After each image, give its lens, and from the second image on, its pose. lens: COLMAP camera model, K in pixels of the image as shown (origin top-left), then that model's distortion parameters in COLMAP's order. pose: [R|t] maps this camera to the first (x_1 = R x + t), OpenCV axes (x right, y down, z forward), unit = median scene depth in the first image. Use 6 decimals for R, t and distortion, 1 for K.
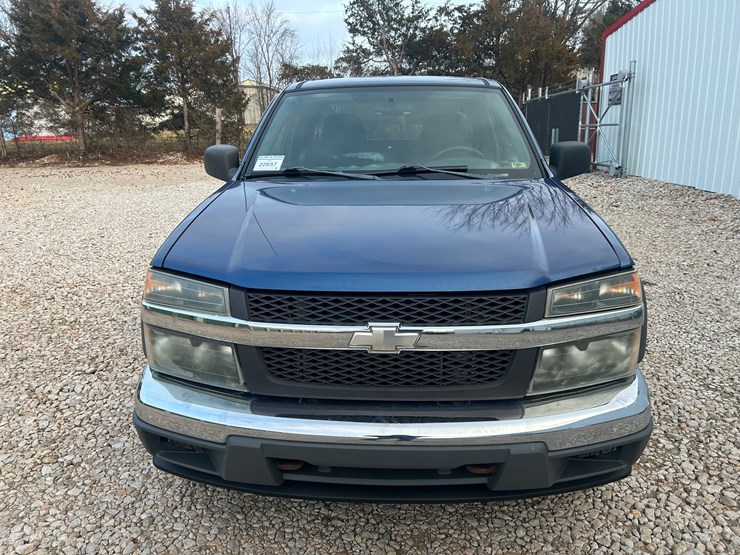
lens RADIAL K [[554.1, 0, 364.9], [0, 554.1, 281.6], [0, 0, 1]] dist [0.057455, -0.059711]
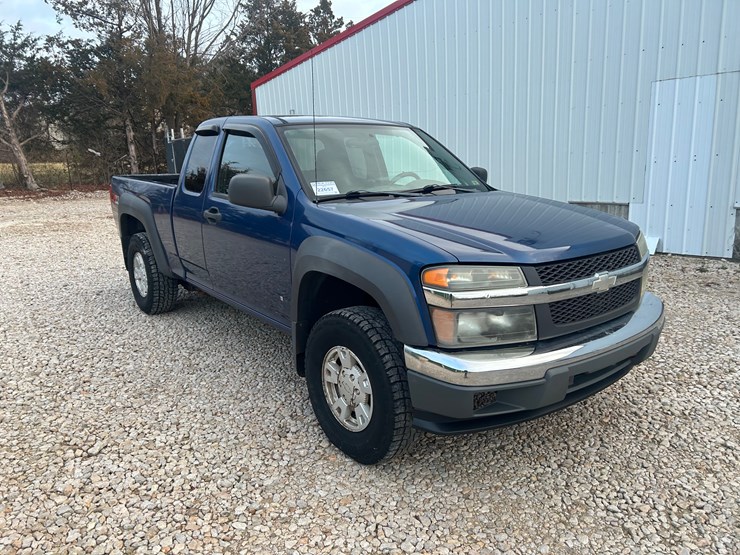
lens RADIAL K [[554.1, 0, 363.1], [0, 554.1, 281.3], [0, 0, 1]] dist [0.057455, -0.059711]
pose [[0.756231, -0.143209, 0.638441, -0.822592], [0.186081, 0.982534, -0.000019, -0.014585], [-0.627287, 0.118816, 0.769671, 0.111789]]
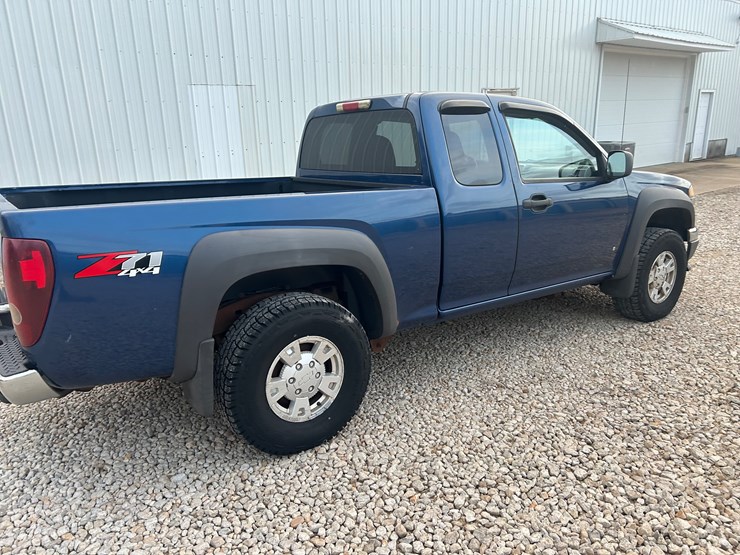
lens RADIAL K [[554.7, 0, 364.7], [0, 554.7, 283.1], [0, 0, 1]] dist [0.060018, -0.062339]
pose [[-0.623793, -0.164213, 0.764144, -0.942029], [0.252912, 0.882670, 0.396144, -0.648471], [-0.739538, 0.440373, -0.509072, 2.280847]]
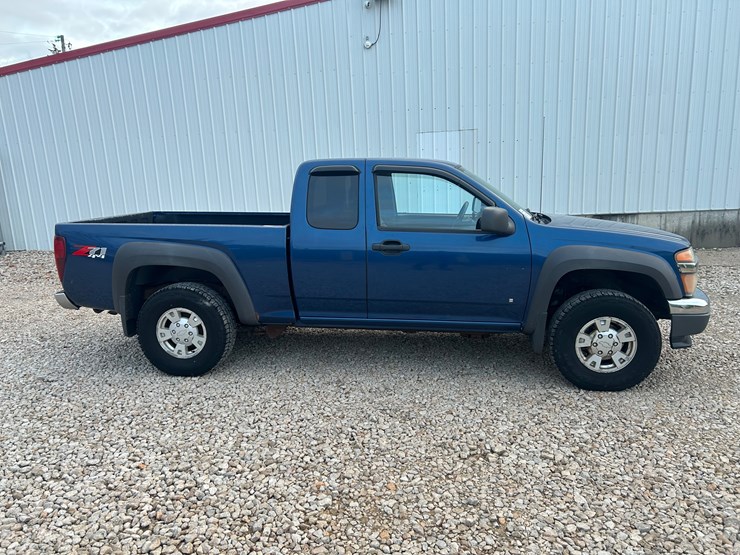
lens RADIAL K [[554.7, 0, 362.4], [0, 554.7, 283.7], [0, 0, 1]] dist [0.060018, -0.062339]
pose [[0.083858, -0.181357, 0.979835, -1.669714], [0.301961, 0.941690, 0.148454, -0.379381], [-0.949625, 0.283423, 0.133731, 1.226299]]
